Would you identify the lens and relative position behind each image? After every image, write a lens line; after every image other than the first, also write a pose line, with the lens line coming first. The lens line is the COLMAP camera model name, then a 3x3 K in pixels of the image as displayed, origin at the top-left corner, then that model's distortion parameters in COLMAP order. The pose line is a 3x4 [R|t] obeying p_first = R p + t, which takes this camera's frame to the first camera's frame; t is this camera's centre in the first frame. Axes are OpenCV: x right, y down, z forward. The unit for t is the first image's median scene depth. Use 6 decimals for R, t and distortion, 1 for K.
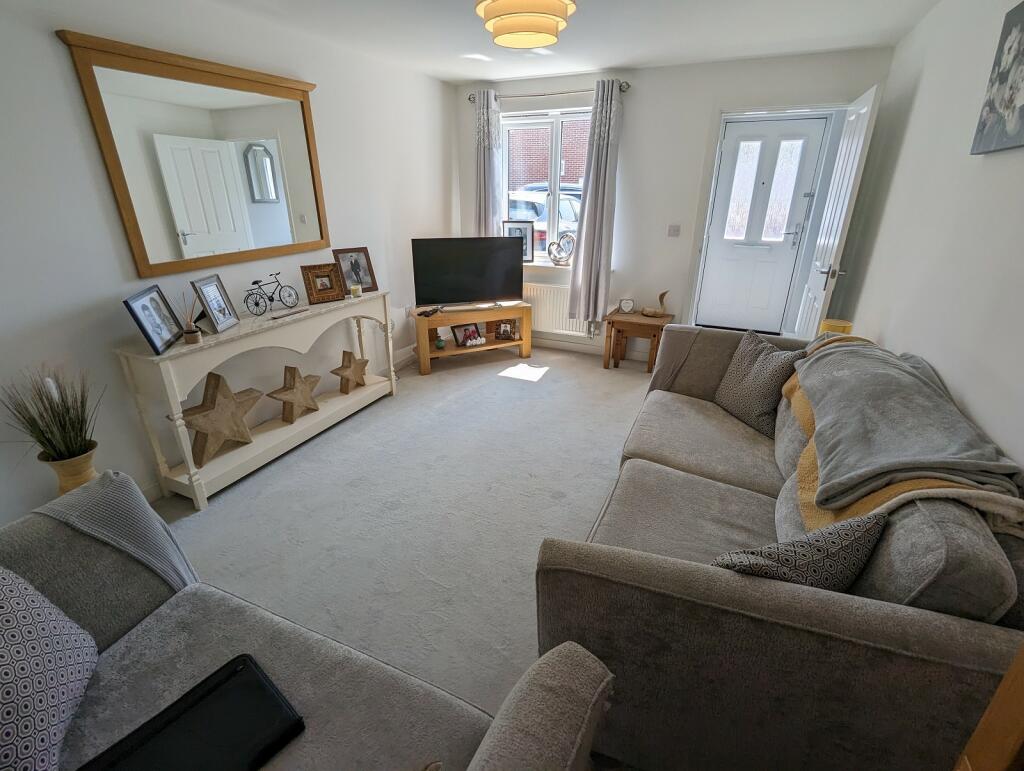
lens RADIAL K [[488.2, 0, 510.2], [0, 488.2, 385.8], [0, 0, 1]] dist [0.002384, -0.000223]
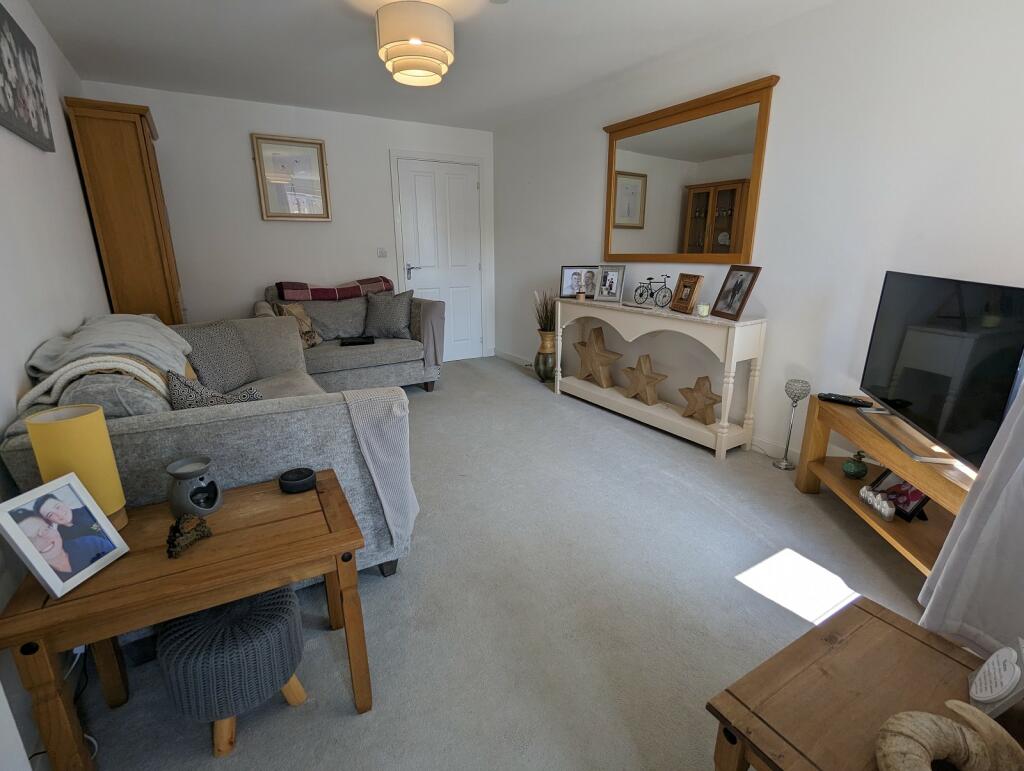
lens RADIAL K [[488.2, 0, 509.6], [0, 488.2, 388.6], [0, 0, 1]] dist [0.002384, -0.000223]
pose [[-0.558362, 0.232776, -0.796271, 0.618751], [-0.313360, 0.829543, 0.462238, -0.377542], [0.768139, 0.507616, -0.390242, 1.155696]]
